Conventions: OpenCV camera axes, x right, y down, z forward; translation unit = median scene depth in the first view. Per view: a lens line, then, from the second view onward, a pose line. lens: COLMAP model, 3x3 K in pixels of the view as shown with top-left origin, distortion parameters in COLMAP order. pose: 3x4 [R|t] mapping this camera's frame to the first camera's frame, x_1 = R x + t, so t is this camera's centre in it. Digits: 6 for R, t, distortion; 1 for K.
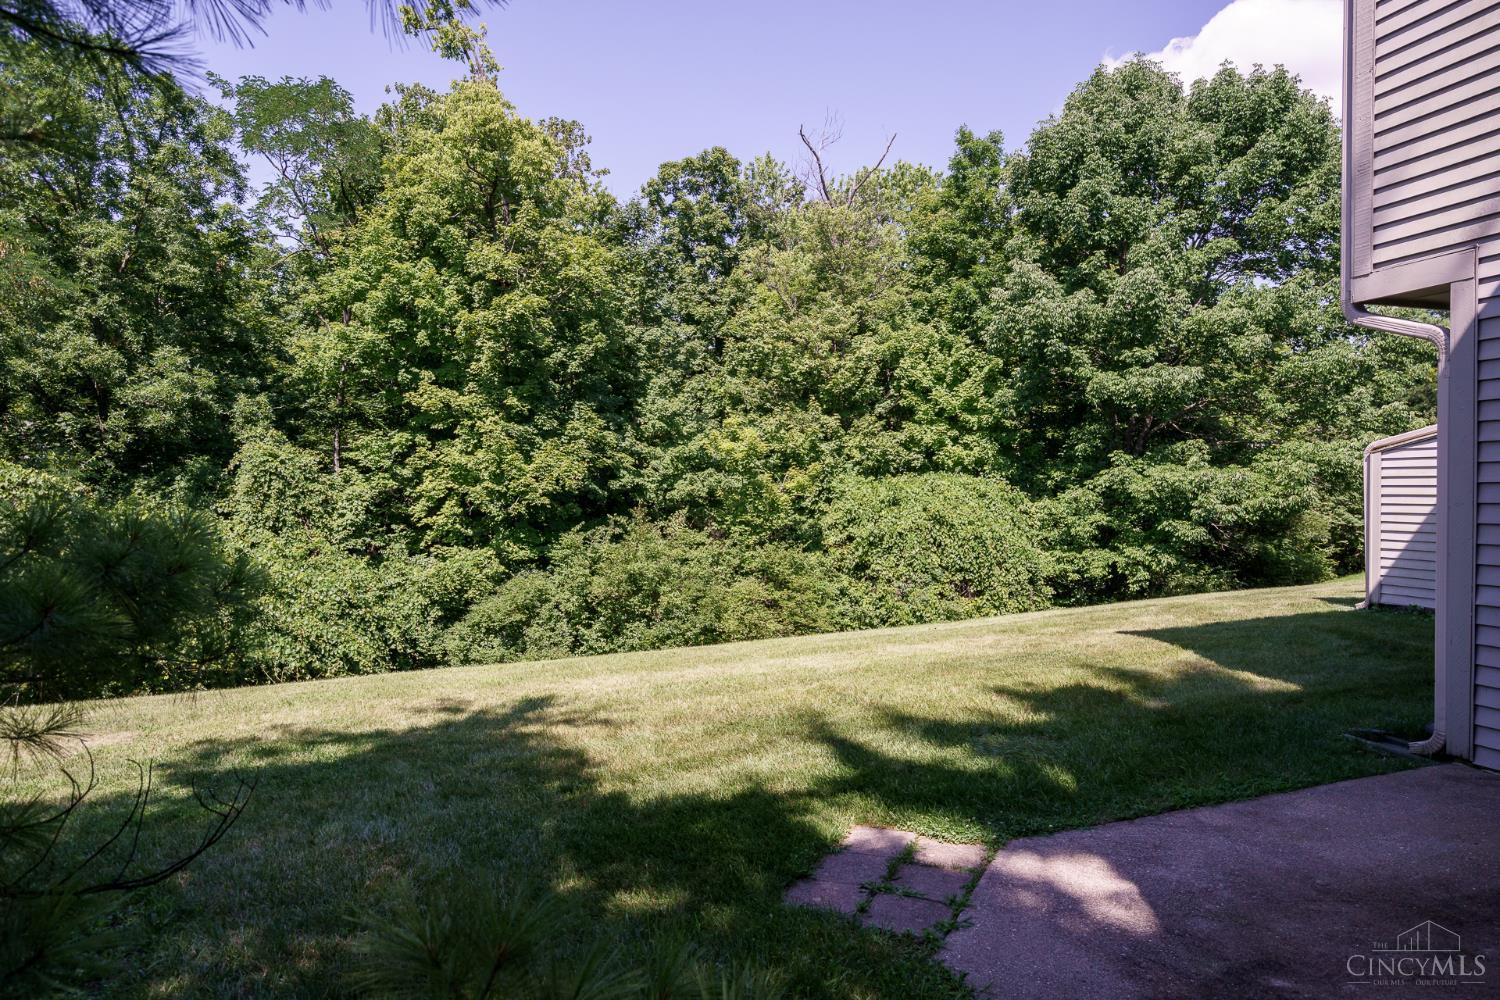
lens RADIAL K [[951.6, 0, 749.1], [0, 951.6, 485.9], [0, 0, 1]] dist [0.002152, 0.001957]
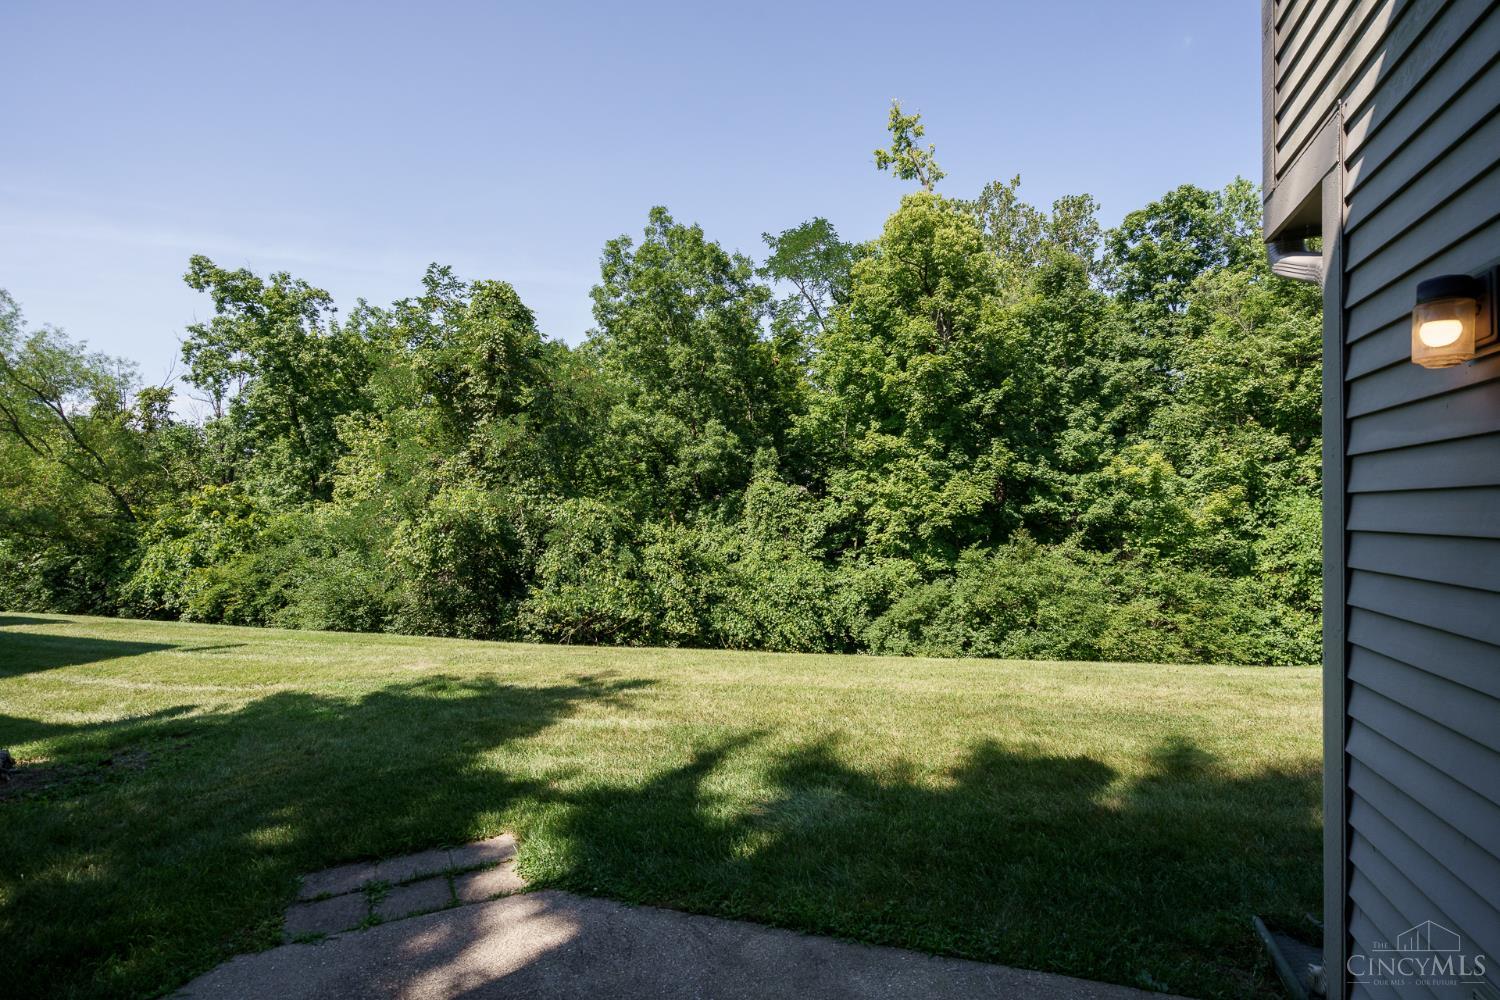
lens RADIAL K [[741.6, 0, 750.0], [0, 741.6, 500.0], [0, 0, 1]] dist [-0.000974, 0.000400]
pose [[0.770828, -0.009227, -0.636976, 0.185876], [0.003200, 0.999939, -0.010612, -0.003614], [0.637035, 0.006142, 0.770811, 0.109108]]
